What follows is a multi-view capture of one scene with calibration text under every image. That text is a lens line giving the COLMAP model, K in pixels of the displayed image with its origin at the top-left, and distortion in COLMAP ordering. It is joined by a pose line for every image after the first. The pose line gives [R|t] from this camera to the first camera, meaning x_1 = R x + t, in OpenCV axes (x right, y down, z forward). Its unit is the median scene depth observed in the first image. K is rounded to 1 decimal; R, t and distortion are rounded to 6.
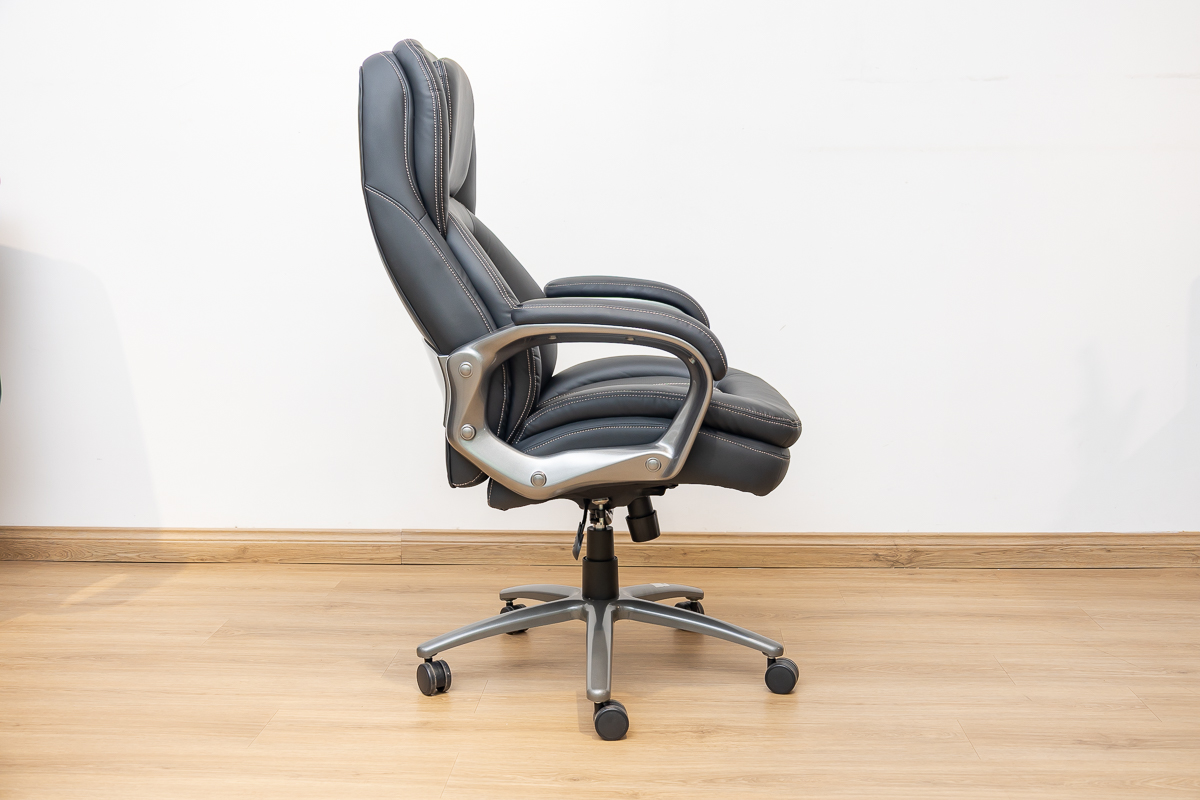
lens RADIAL K [[1493.7, 0, 600.0], [0, 1493.7, 400.0], [0, 0, 1]] dist [0.000092, -0.009595]
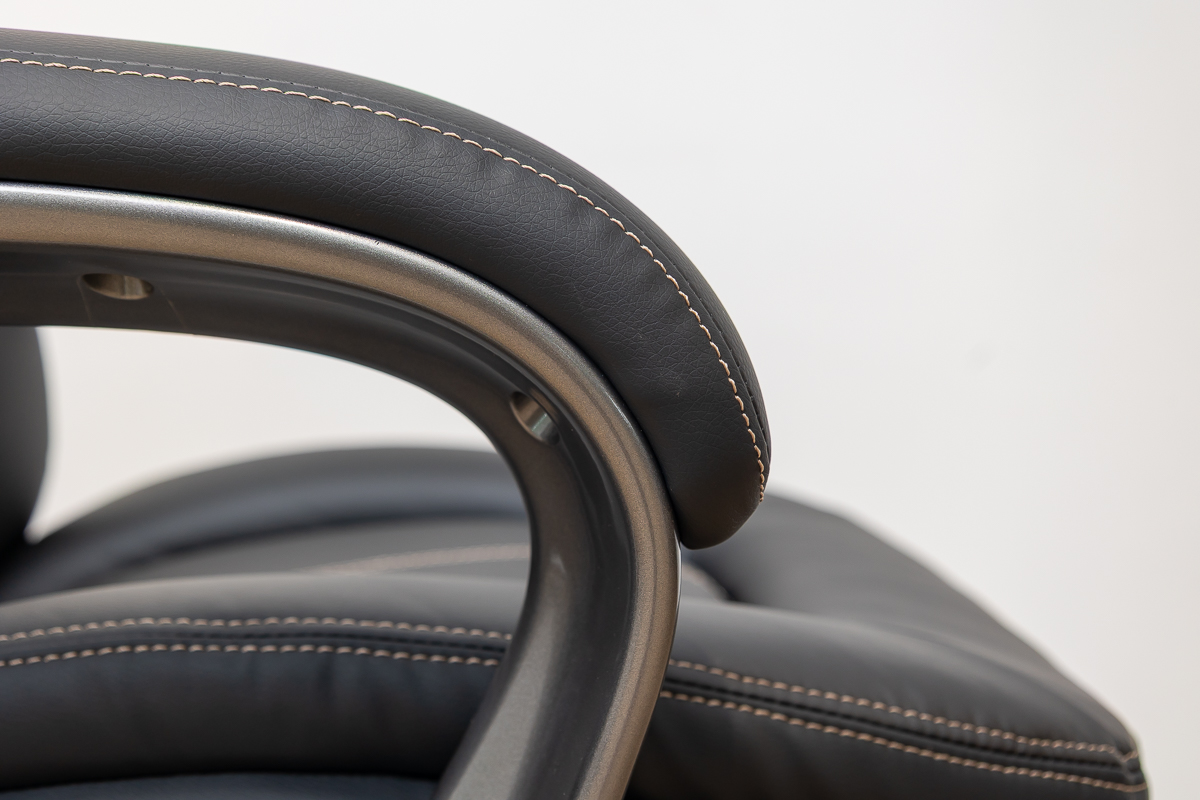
lens RADIAL K [[2076.8, 0, 600.0], [0, 2076.8, 400.0], [0, 0, 1]] dist [0.003937, 0.004262]
pose [[0.999204, -0.012359, 0.037931, 0.058571], [0.015169, 0.997091, -0.074696, -0.012283], [-0.036897, 0.075211, 0.996485, 0.767392]]
